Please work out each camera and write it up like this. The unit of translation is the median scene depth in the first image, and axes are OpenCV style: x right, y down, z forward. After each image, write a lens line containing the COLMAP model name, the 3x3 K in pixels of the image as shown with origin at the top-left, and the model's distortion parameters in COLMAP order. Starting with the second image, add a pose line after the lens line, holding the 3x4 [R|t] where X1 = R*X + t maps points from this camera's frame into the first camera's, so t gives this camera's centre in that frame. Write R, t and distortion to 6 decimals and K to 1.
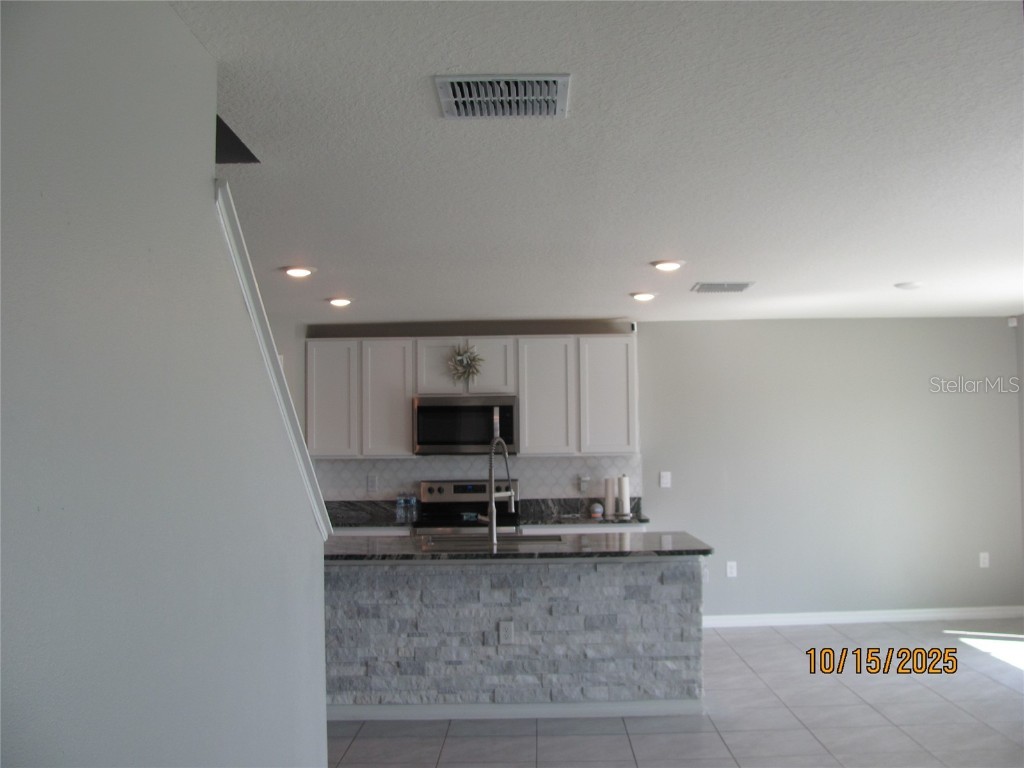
lens RADIAL K [[1085.3, 0, 529.8], [0, 1085.3, 383.3], [0, 0, 1]] dist [-0.219763, 0.275094]
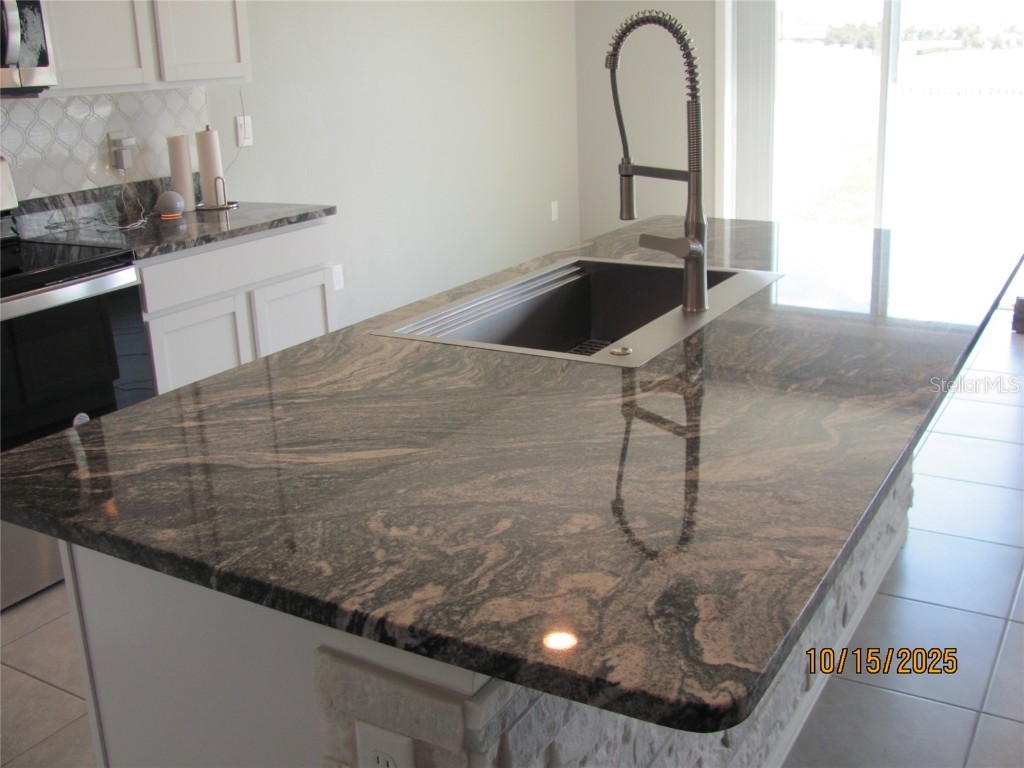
lens RADIAL K [[1085.3, 0, 529.8], [0, 1085.3, 383.3], [0, 0, 1]] dist [-0.219763, 0.275094]
pose [[0.497913, -0.259470, 0.827501, -0.386748], [-0.021763, 0.950153, 0.311024, 0.063027], [-0.866954, -0.172872, 0.467447, 0.916404]]
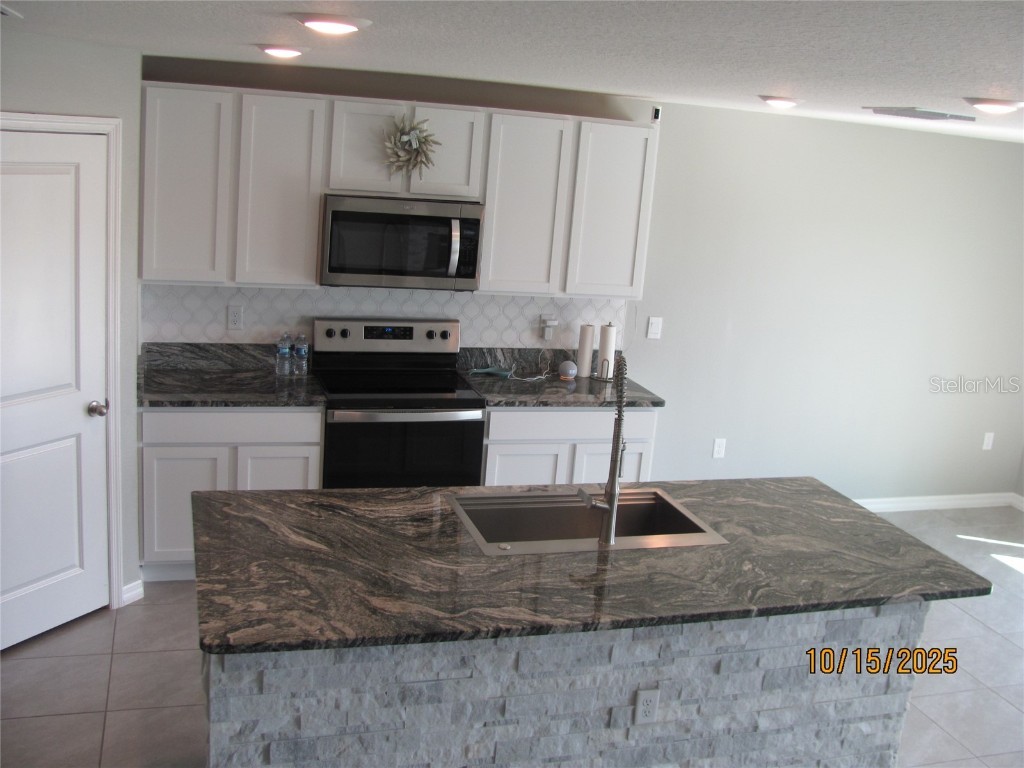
lens RADIAL K [[1085.3, 0, 529.8], [0, 1085.3, 383.3], [0, 0, 1]] dist [-0.219763, 0.275094]
pose [[0.944205, 0.020336, 0.328730, -0.279058], [-0.114962, 0.955666, 0.271082, -0.090377], [-0.308643, -0.293749, 0.904683, 0.538083]]
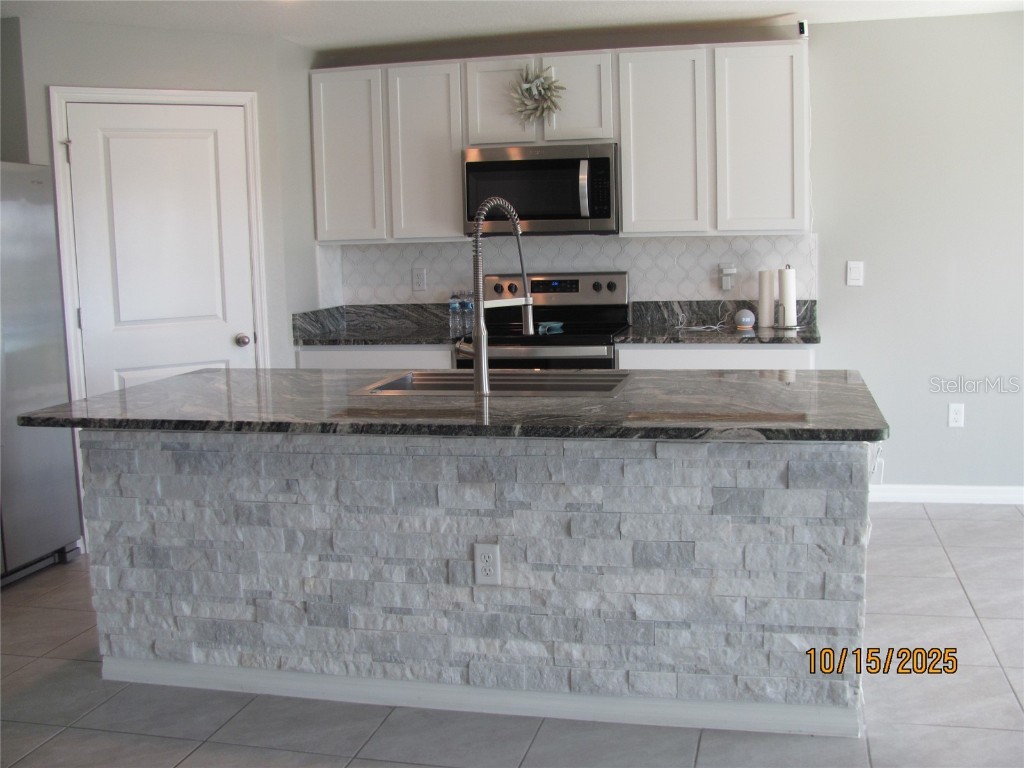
lens RADIAL K [[1085.3, 0, 529.8], [0, 1085.3, 383.3], [0, 0, 1]] dist [-0.219763, 0.275094]
pose [[0.974821, 0.019430, -0.222141, 0.116370], [0.024044, 0.981229, 0.191340, 0.040878], [0.221689, -0.191863, 0.956056, 0.504659]]
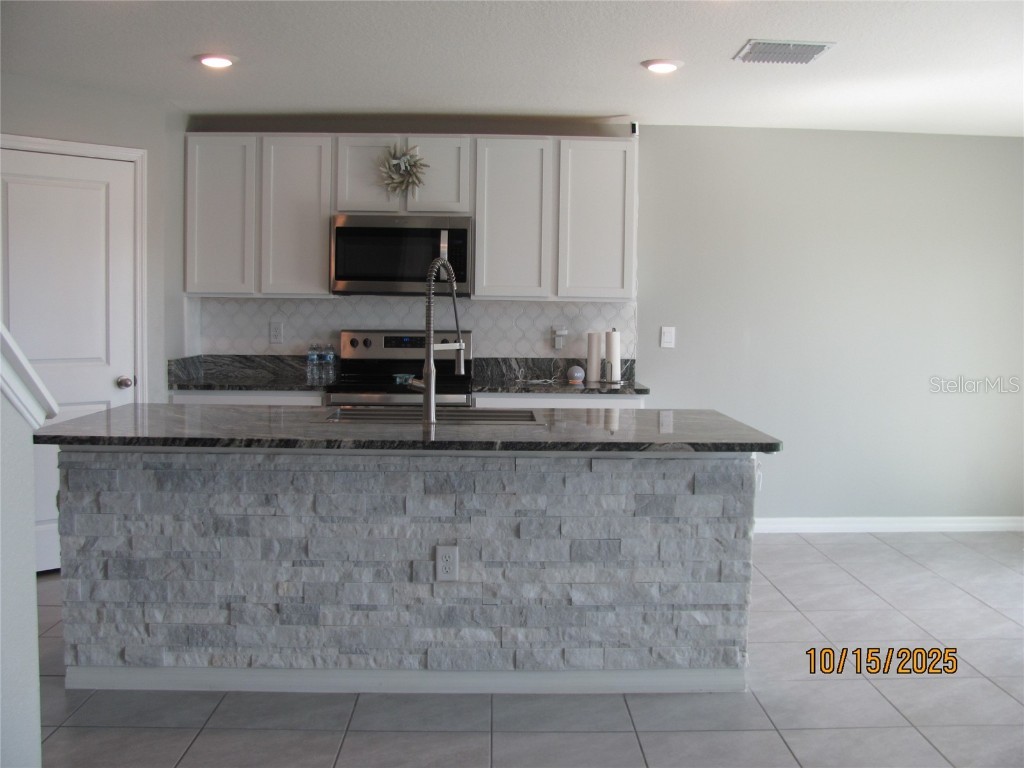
lens RADIAL K [[1085.3, 0, 529.8], [0, 1085.3, 383.3], [0, 0, 1]] dist [-0.219763, 0.275094]
pose [[0.998737, 0.025361, 0.043367, -0.003292], [-0.030563, 0.991834, 0.123821, 0.045502], [-0.039872, -0.124990, 0.991356, 0.375682]]
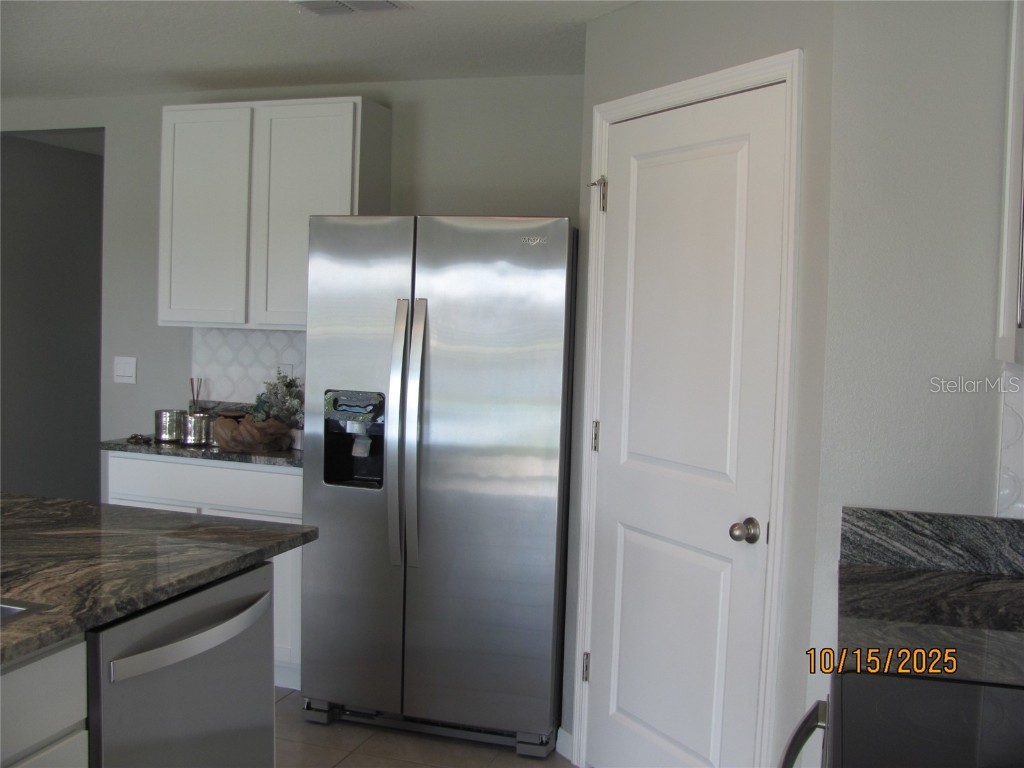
lens RADIAL K [[1085.3, 0, 529.8], [0, 1085.3, 383.3], [0, 0, 1]] dist [-0.219763, 0.275094]
pose [[-0.278098, 0.065610, -0.958309, 0.155234], [0.023267, 0.997832, 0.061564, 0.075697], [0.960271, -0.005176, -0.279022, 1.367355]]
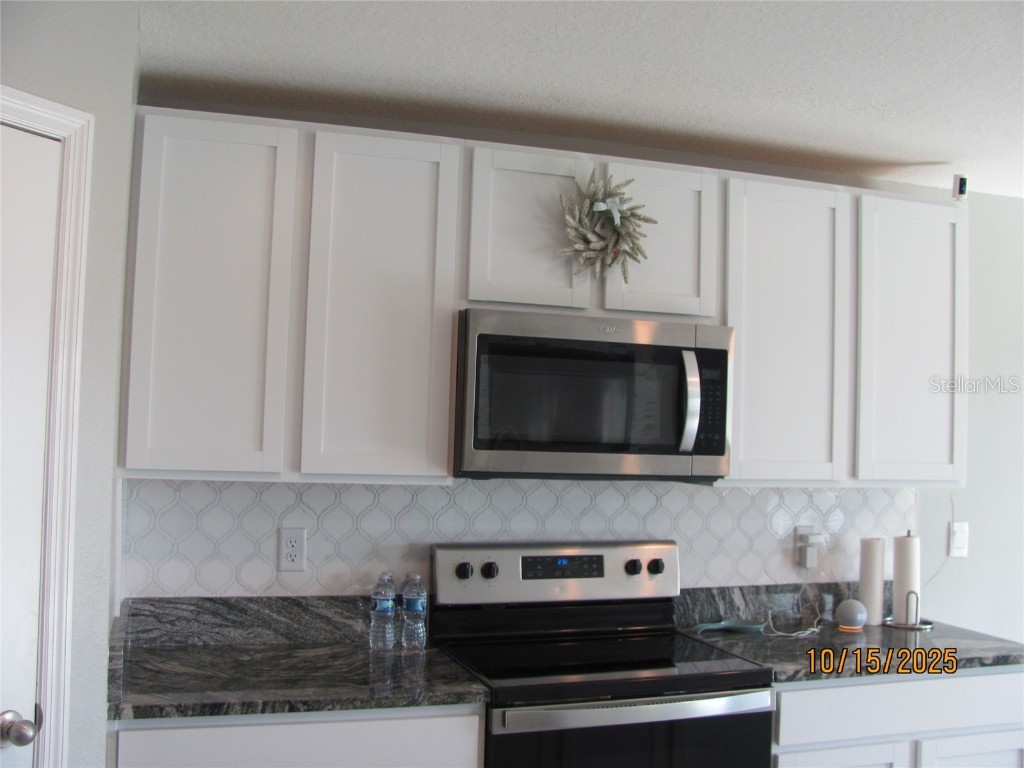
lens RADIAL K [[1085.3, 0, 529.8], [0, 1085.3, 383.3], [0, 0, 1]] dist [-0.219763, 0.275094]
pose [[0.943578, 0.054220, 0.326681, -0.281921], [-0.058898, 0.998254, 0.004437, 0.048243], [-0.325870, -0.023427, 0.945124, 0.953750]]
